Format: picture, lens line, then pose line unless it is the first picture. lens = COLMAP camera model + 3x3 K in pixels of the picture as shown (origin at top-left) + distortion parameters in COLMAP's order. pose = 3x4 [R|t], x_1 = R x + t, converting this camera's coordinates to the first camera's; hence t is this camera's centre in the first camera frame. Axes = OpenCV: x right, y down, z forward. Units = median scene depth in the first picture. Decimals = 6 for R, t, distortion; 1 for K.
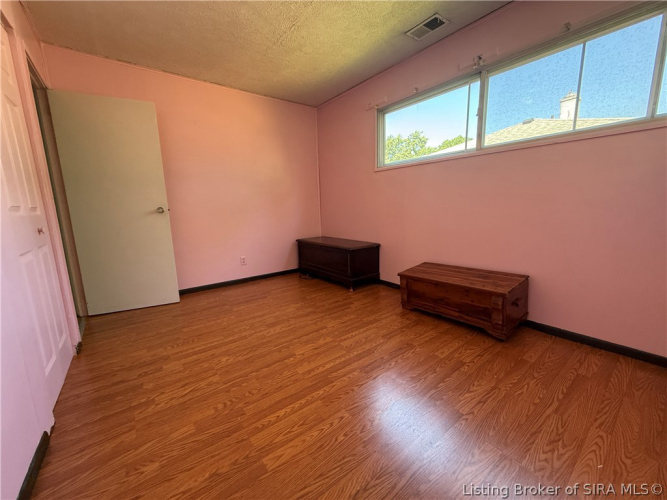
lens RADIAL K [[264.6, 0, 331.5], [0, 264.6, 250.0], [0, 0, 1]] dist [0.000070, 0.000201]
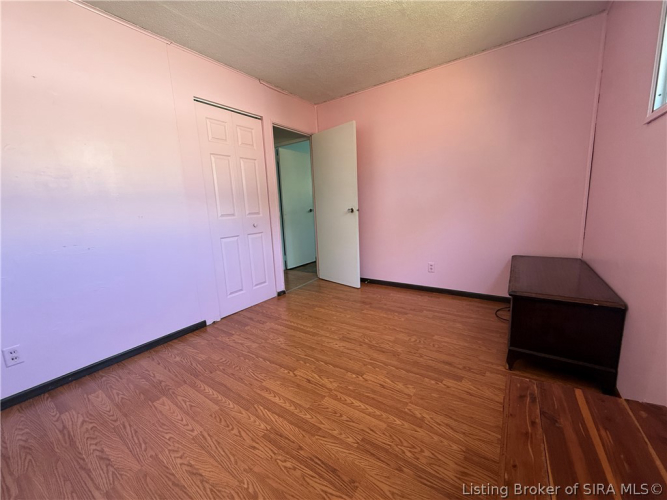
lens RADIAL K [[264.6, 0, 331.2], [0, 264.6, 250.5], [0, 0, 1]] dist [0.000070, 0.000201]
pose [[0.305969, 0.174472, -0.935918, 0.619979], [-0.118455, 0.982402, 0.144412, -0.166508], [0.944643, 0.066679, 0.321252, 0.657811]]
